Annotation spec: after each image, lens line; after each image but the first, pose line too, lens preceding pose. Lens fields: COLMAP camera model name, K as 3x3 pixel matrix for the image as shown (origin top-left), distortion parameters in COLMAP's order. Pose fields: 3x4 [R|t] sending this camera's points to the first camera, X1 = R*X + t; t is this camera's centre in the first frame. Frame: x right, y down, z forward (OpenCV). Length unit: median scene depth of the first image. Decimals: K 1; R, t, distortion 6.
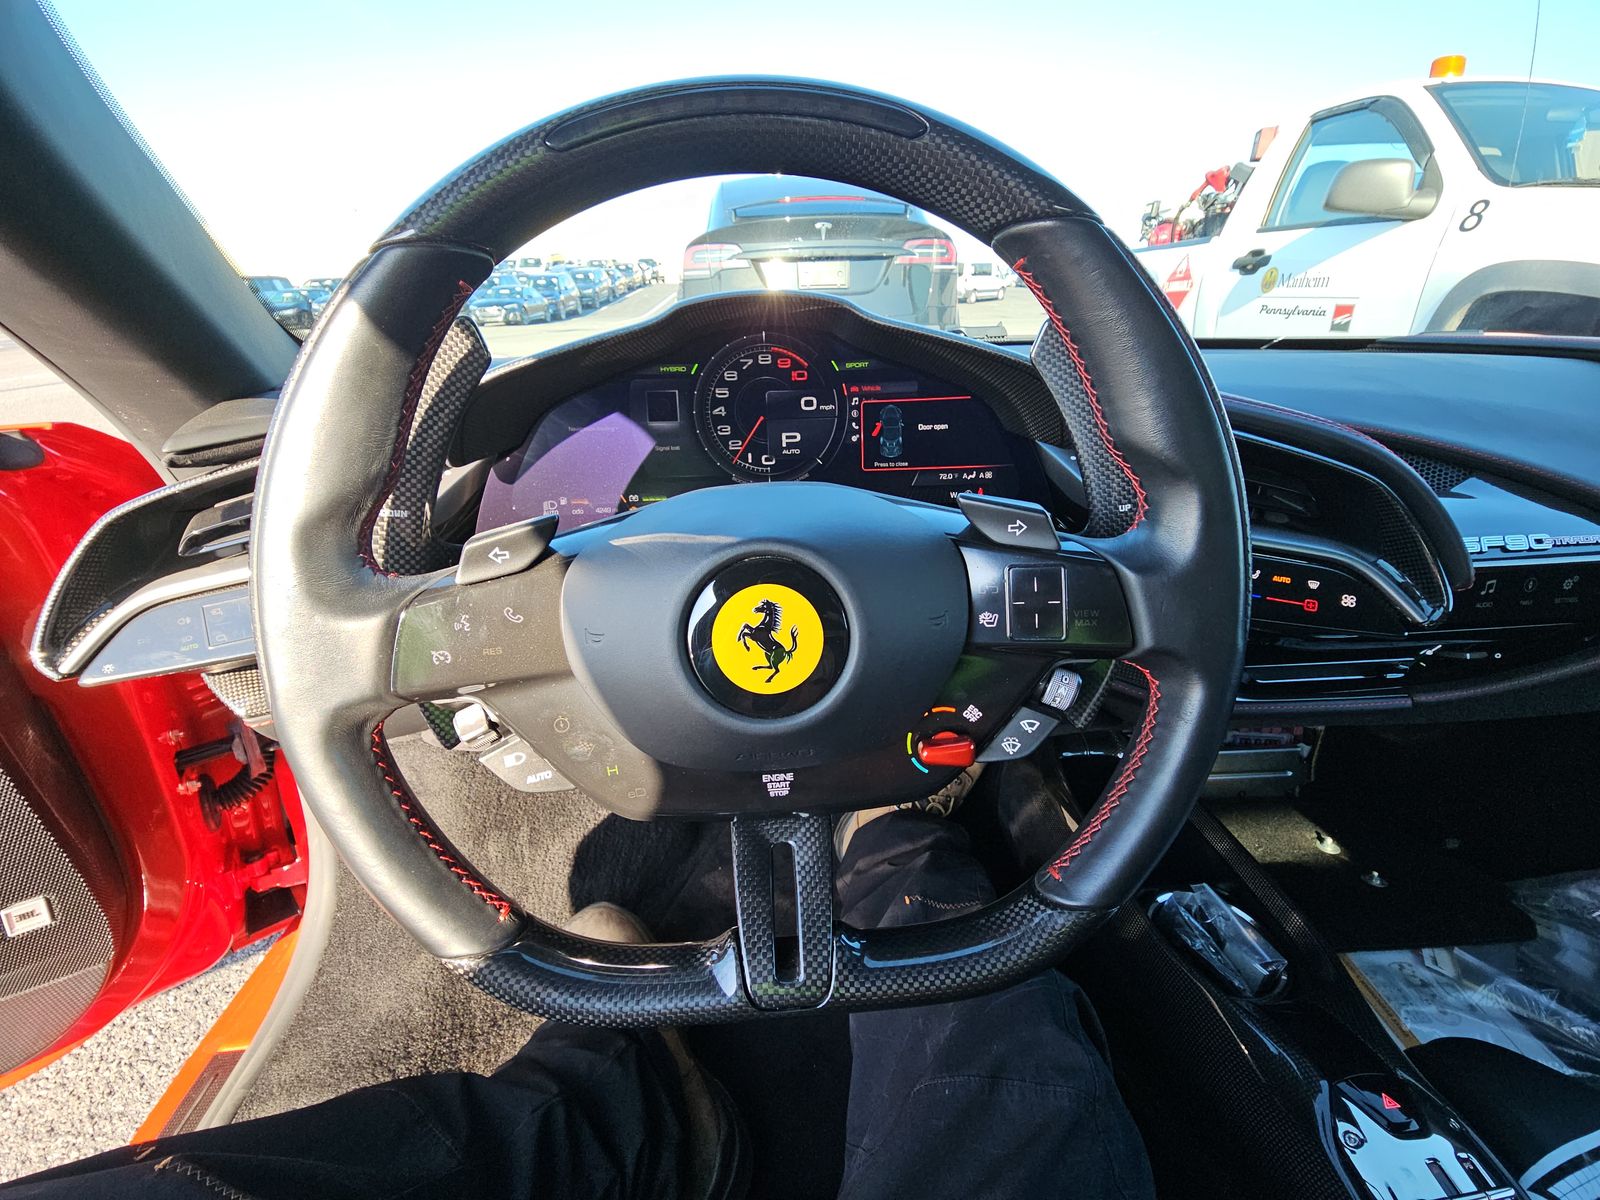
lens RADIAL K [[648.7, 0, 800.0], [0, 648.7, 600.0], [0, 0, 1]] dist [-0.001332, -0.000105]
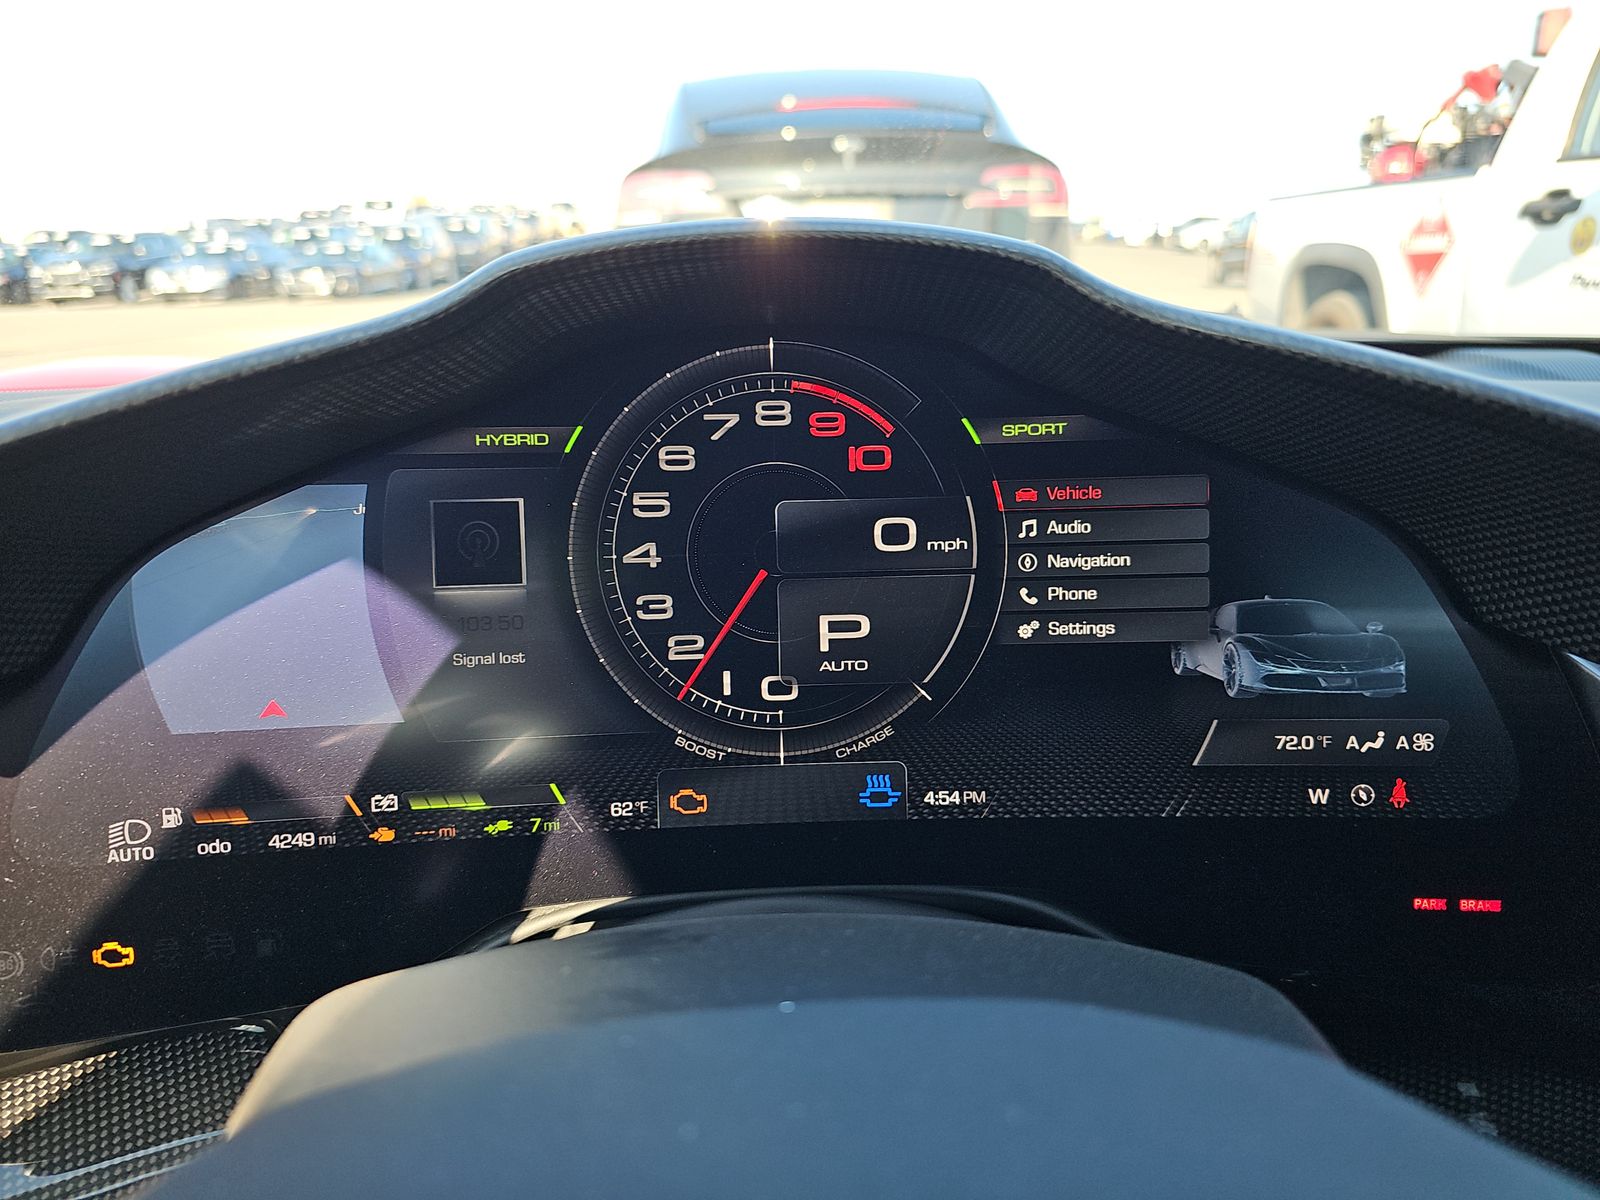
lens RADIAL K [[1085.1, 0, 800.0], [0, 1085.1, 600.0], [0, 0, 1]] dist [0.040356, -0.058119]
pose [[0.999992, 0.003872, -0.001018, -0.037391], [-0.003973, 0.990914, -0.134440, -0.185381], [0.000489, 0.134443, 0.990921, 0.413494]]
